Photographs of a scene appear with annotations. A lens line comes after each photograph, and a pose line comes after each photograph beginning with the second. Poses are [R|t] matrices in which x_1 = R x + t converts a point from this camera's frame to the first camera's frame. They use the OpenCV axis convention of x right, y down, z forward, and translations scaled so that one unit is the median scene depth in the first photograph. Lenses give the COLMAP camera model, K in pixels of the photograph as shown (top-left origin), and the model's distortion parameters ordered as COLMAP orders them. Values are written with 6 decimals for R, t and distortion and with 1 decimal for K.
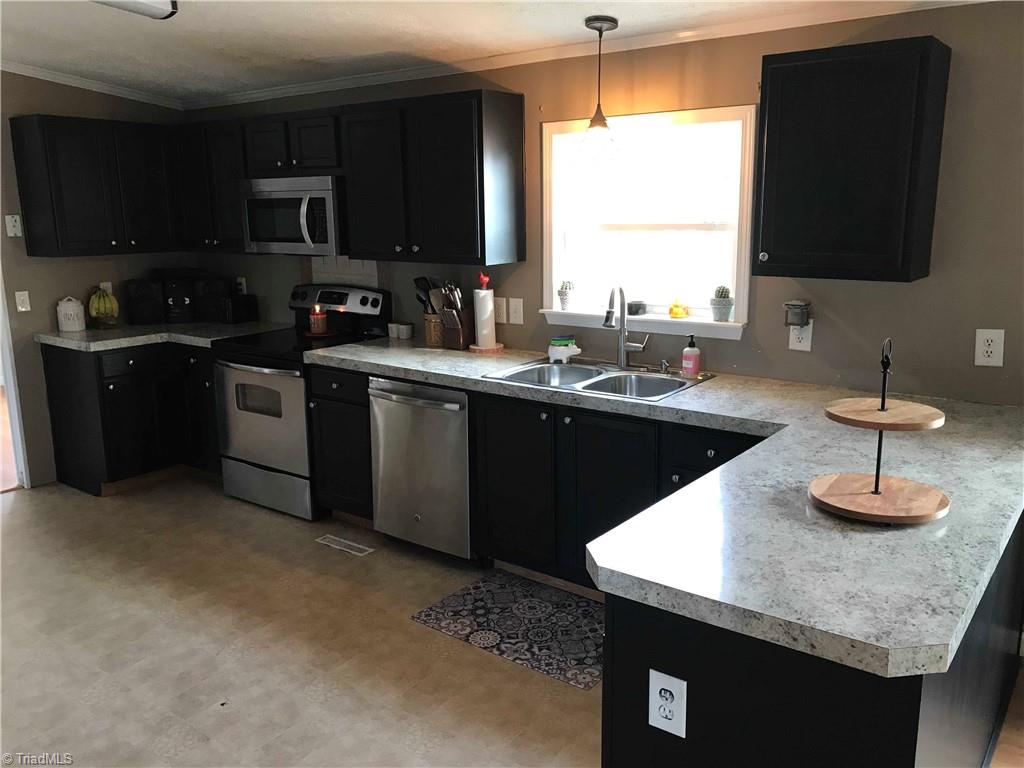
lens RADIAL K [[835.1, 0, 513.0], [0, 835.1, 382.2], [0, 0, 1]] dist [0.046609, -0.073954]
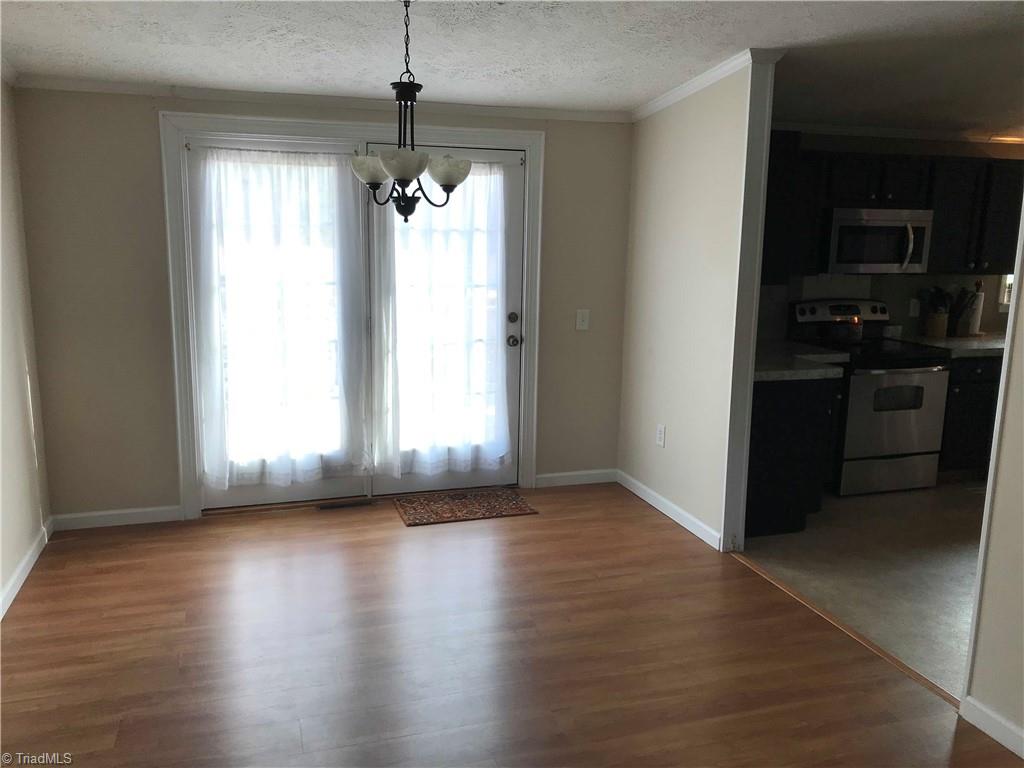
lens RADIAL K [[835.1, 0, 513.0], [0, 835.1, 382.2], [0, 0, 1]] dist [0.046609, -0.073954]
pose [[0.569903, -0.135775, 0.810417, -1.523141], [0.147291, 0.987160, 0.061808, -0.149766], [-0.808403, 0.084142, 0.582584, 0.736710]]
